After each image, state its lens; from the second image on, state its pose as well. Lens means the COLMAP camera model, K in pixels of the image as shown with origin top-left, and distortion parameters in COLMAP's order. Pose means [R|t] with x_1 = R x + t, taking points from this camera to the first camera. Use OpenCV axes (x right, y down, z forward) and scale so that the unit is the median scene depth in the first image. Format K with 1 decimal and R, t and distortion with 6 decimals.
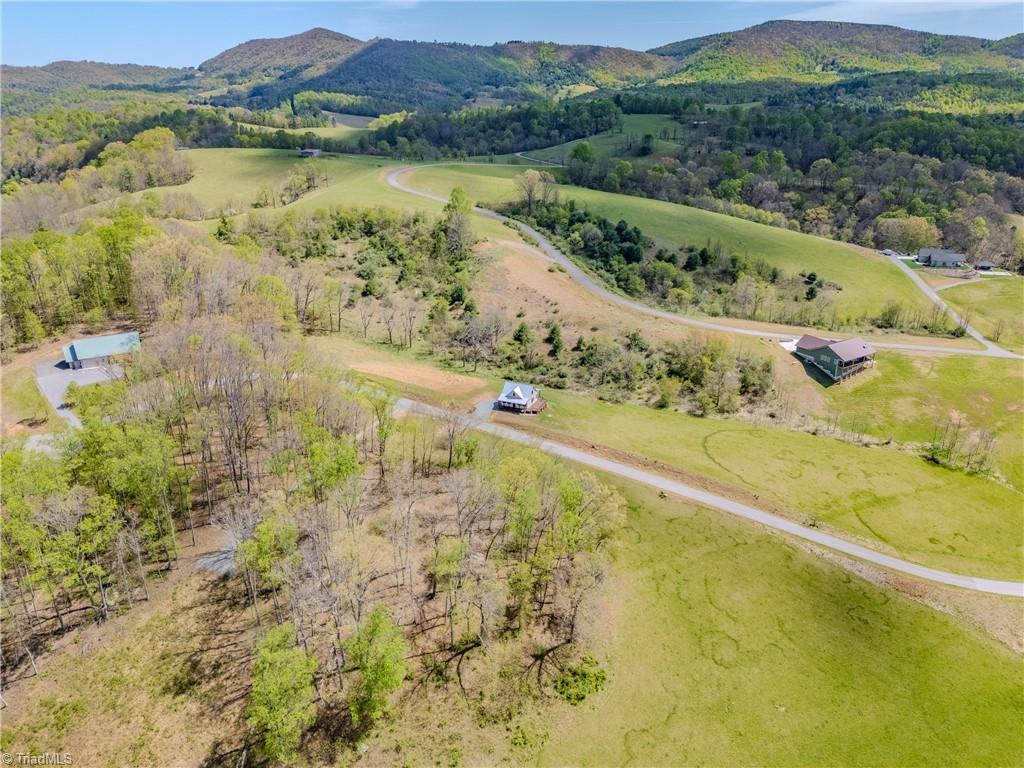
lens RADIAL K [[739.6, 0, 506.5], [0, 739.6, 382.5], [0, 0, 1]] dist [0.088721, -0.062006]
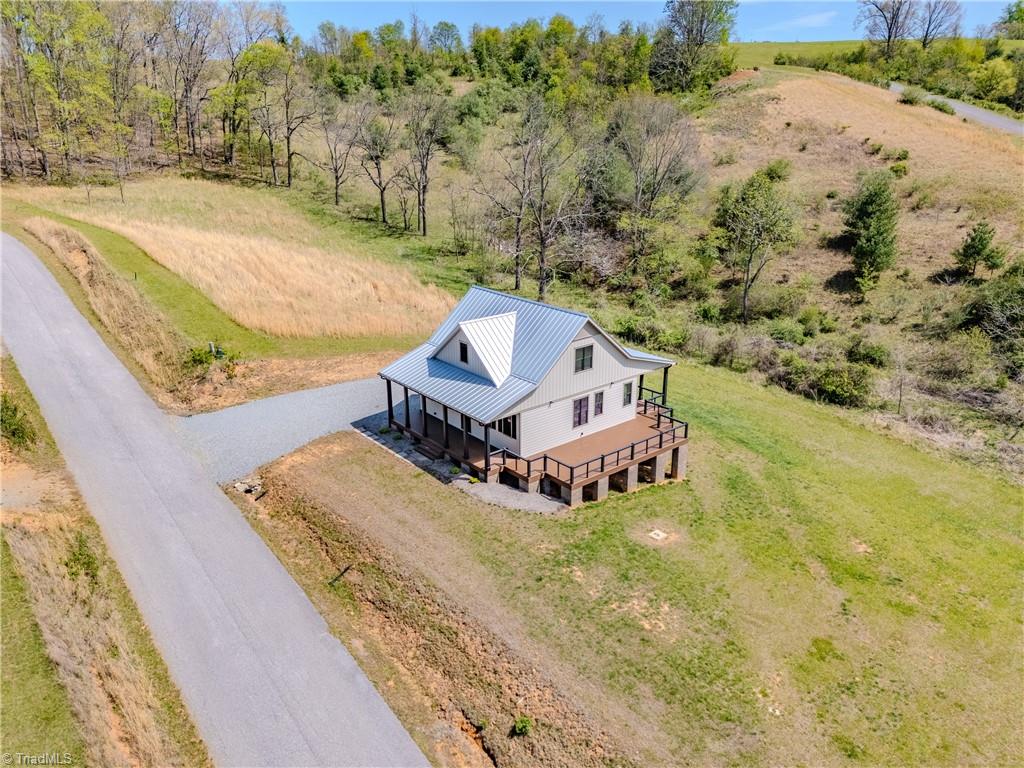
lens RADIAL K [[739.6, 0, 533.1], [0, 739.6, 382.6], [0, 0, 1]] dist [0.088721, -0.062006]
pose [[0.904643, 0.148740, -0.399372, 0.075062], [-0.167704, 0.985755, -0.012747, 0.018915], [0.391787, 0.078508, 0.916700, 0.725446]]
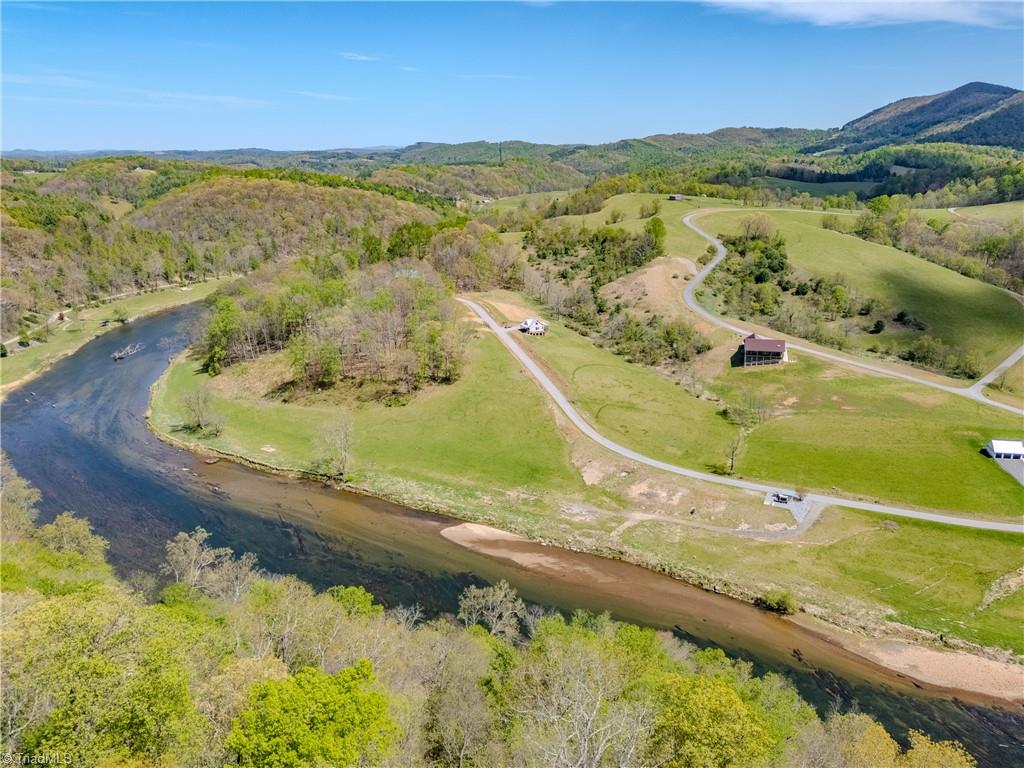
lens RADIAL K [[739.6, 0, 513.2], [0, 739.6, 384.3], [0, 0, 1]] dist [0.088721, -0.062006]
pose [[0.689713, 0.214846, -0.691474, 1.021259], [-0.260468, 0.964657, 0.039922, 0.079890], [0.675612, 0.152573, 0.721297, -0.205107]]
